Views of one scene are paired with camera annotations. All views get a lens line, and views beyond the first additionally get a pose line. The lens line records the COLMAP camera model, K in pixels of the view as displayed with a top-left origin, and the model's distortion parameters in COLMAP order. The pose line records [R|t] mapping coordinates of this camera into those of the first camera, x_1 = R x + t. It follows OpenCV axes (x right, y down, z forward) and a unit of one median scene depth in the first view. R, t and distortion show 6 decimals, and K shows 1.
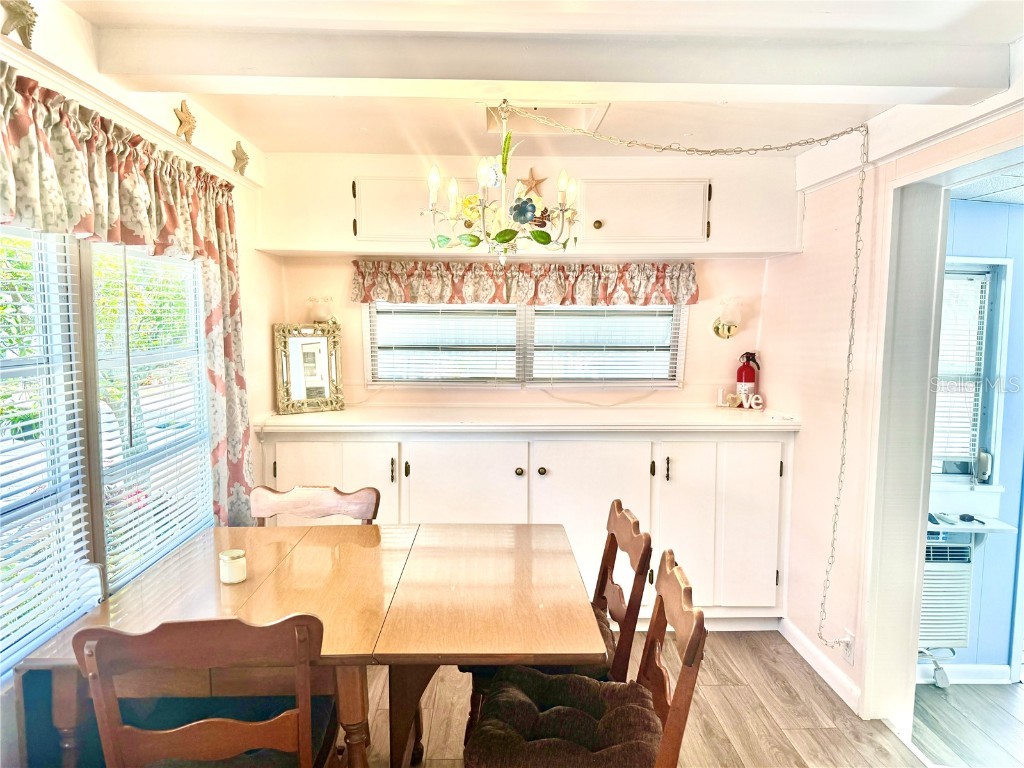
lens RADIAL K [[723.7, 0, 512.0], [0, 723.7, 384.0], [0, 0, 1]] dist [0.134233, -0.242696]
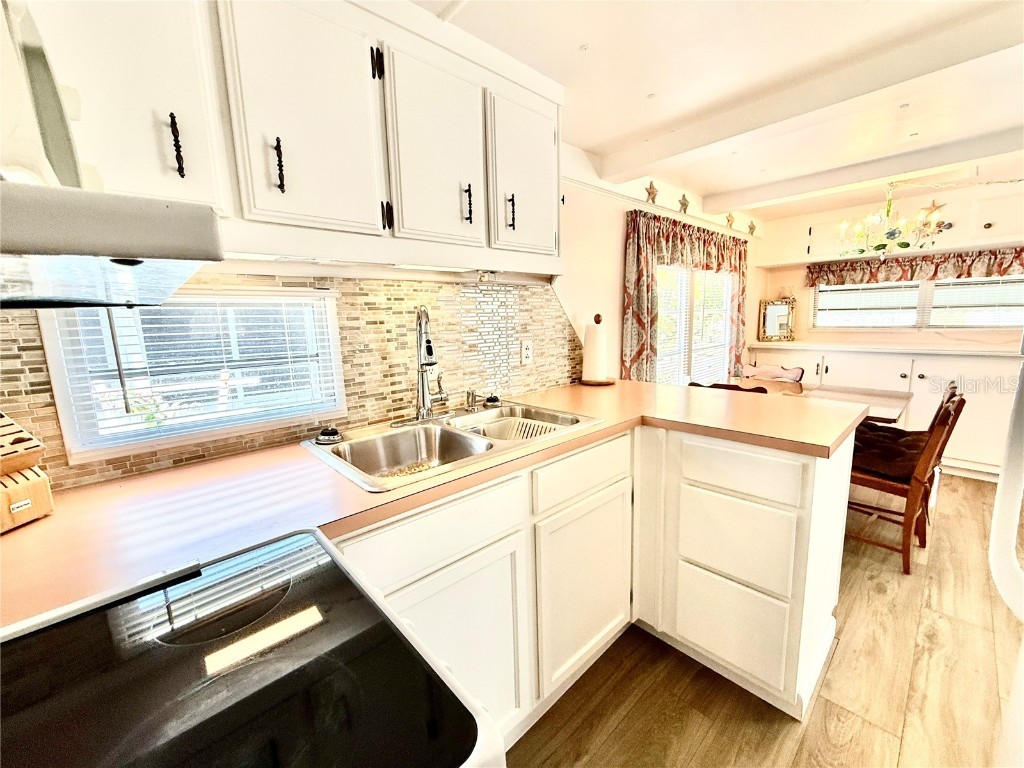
lens RADIAL K [[412.6, 0, 512.0], [0, 412.6, 384.0], [0, 0, 1]] dist [0.001001, 0.000648]
pose [[0.655269, 0.097896, -0.749025, 0.134139], [-0.033072, 0.994334, 0.101025, 0.066099], [0.754671, -0.041427, 0.654794, -0.374914]]
